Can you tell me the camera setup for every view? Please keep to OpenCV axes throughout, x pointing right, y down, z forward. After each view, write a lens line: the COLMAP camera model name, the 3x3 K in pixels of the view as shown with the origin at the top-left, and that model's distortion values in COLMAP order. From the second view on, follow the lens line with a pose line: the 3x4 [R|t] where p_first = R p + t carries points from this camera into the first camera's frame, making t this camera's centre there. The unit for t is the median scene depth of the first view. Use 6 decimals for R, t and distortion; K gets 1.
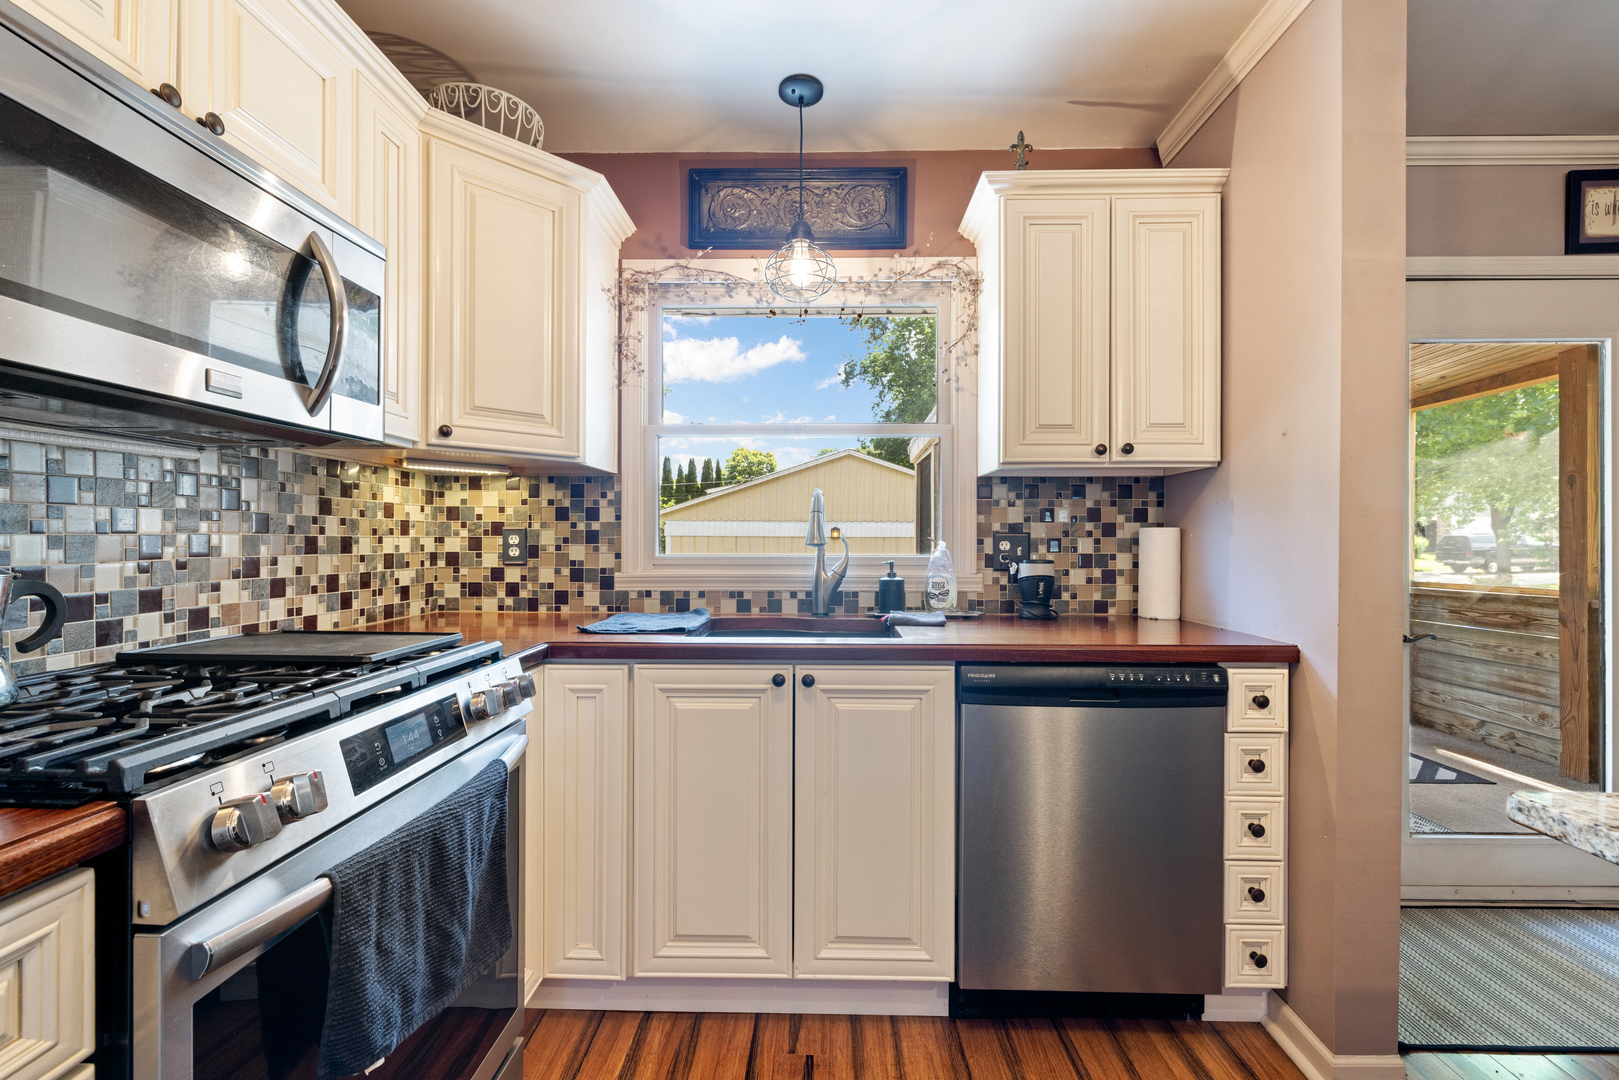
lens RADIAL K [[686.0, 0, 816.1], [0, 686.0, 542.7], [0, 0, 1]] dist [-0.002006, -0.000153]
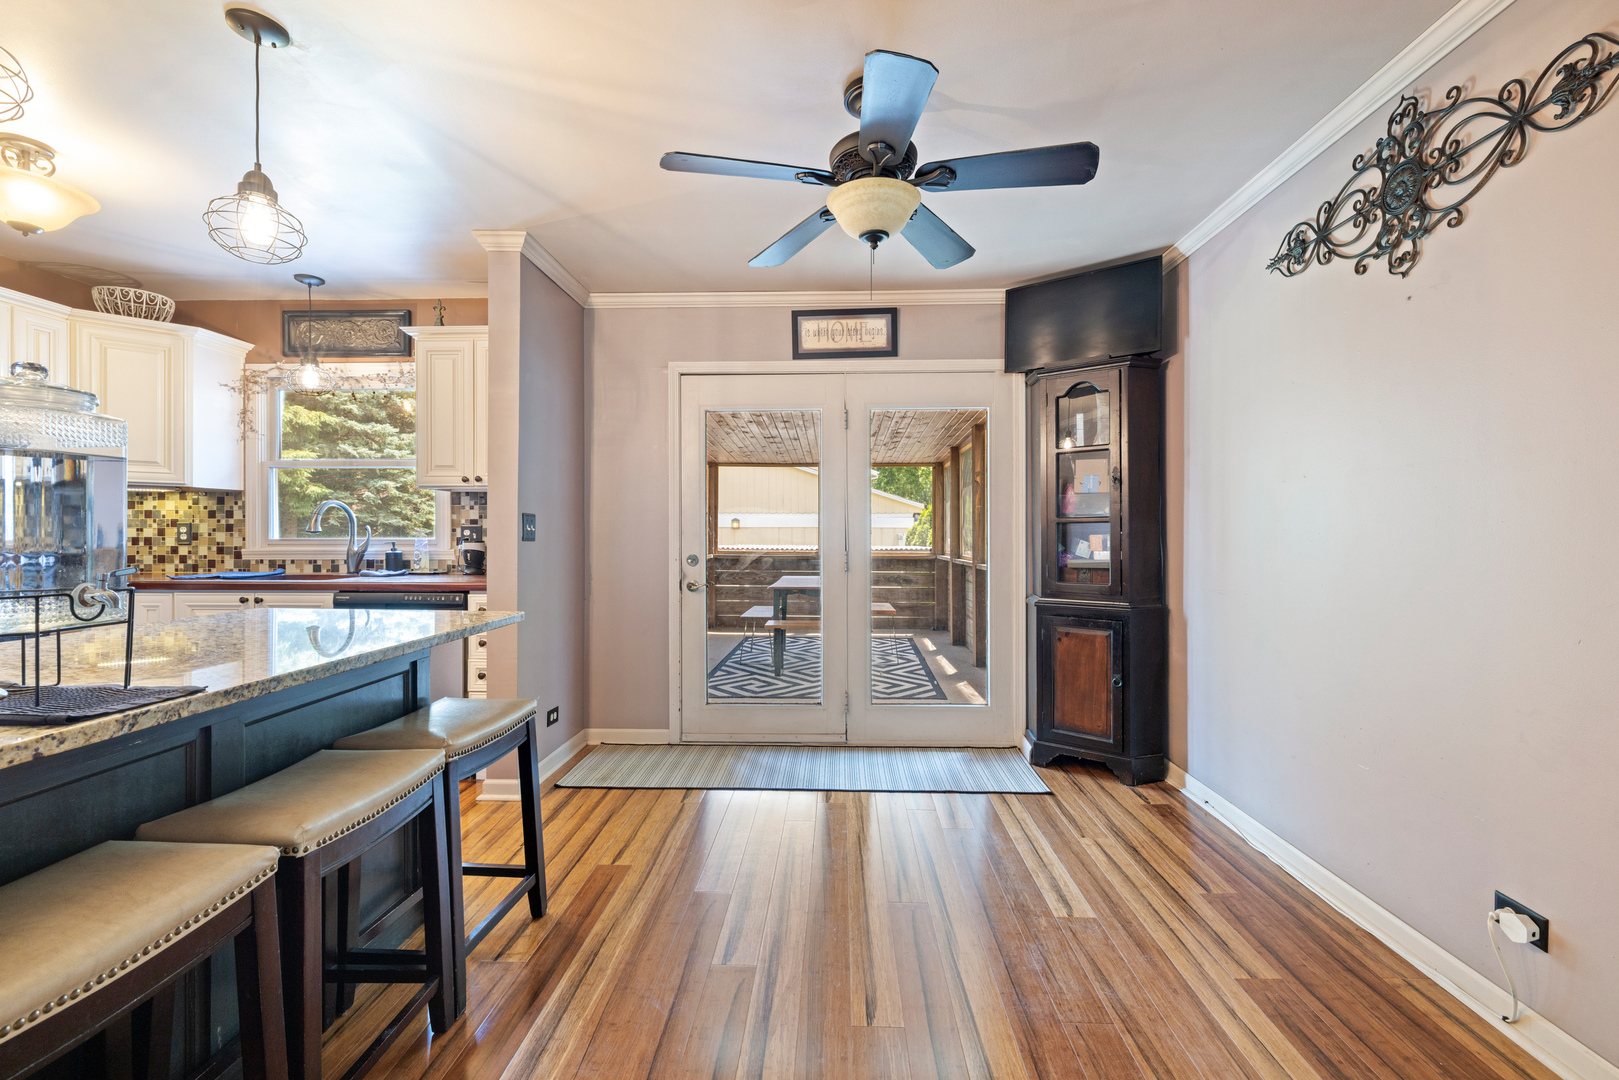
lens RADIAL K [[687.4, 0, 816.7], [0, 687.4, 533.9], [0, 0, 1]] dist [0.000758, 0.000306]
pose [[0.999923, -0.001780, -0.012279, 1.142177], [0.001796, 0.999998, 0.001282, 0.006668], [0.012276, -0.001304, 0.999924, -0.677810]]
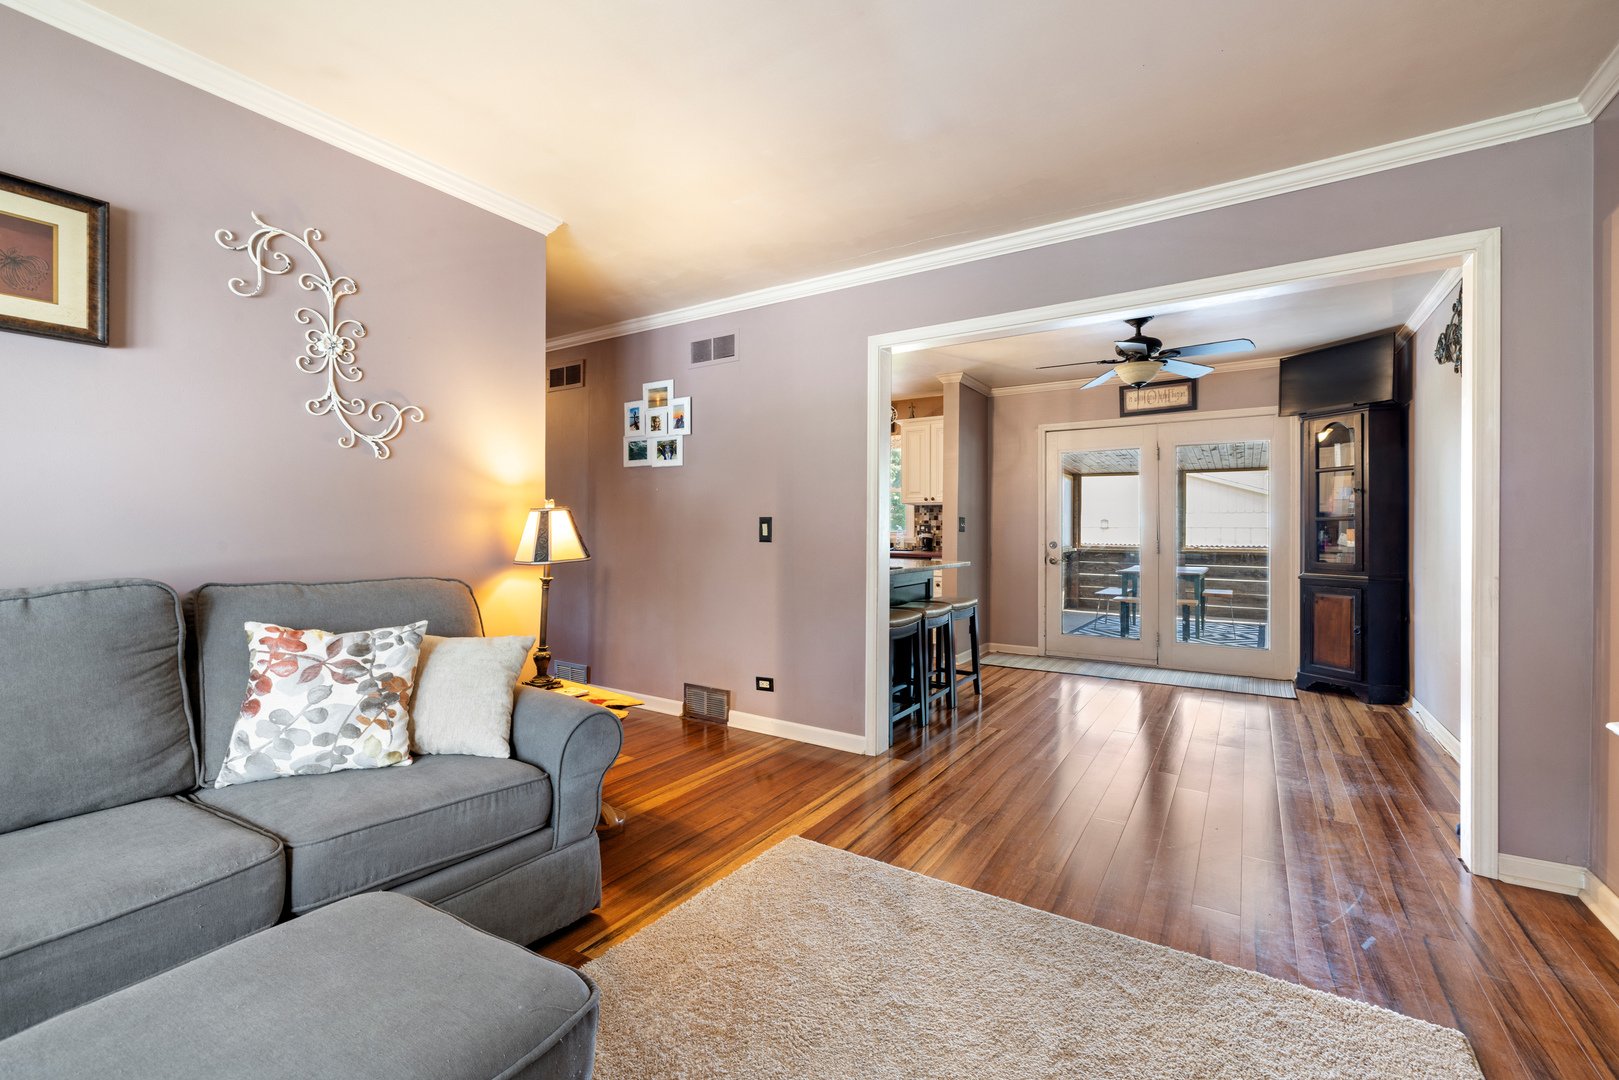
lens RADIAL K [[687.4, 0, 816.7], [0, 687.4, 533.9], [0, 0, 1]] dist [0.000758, 0.000306]
pose [[0.857102, 0.002145, -0.515142, 1.418777], [-0.002321, 0.999997, 0.000302, 0.029910], [0.515142, 0.000937, 0.857105, -1.823423]]
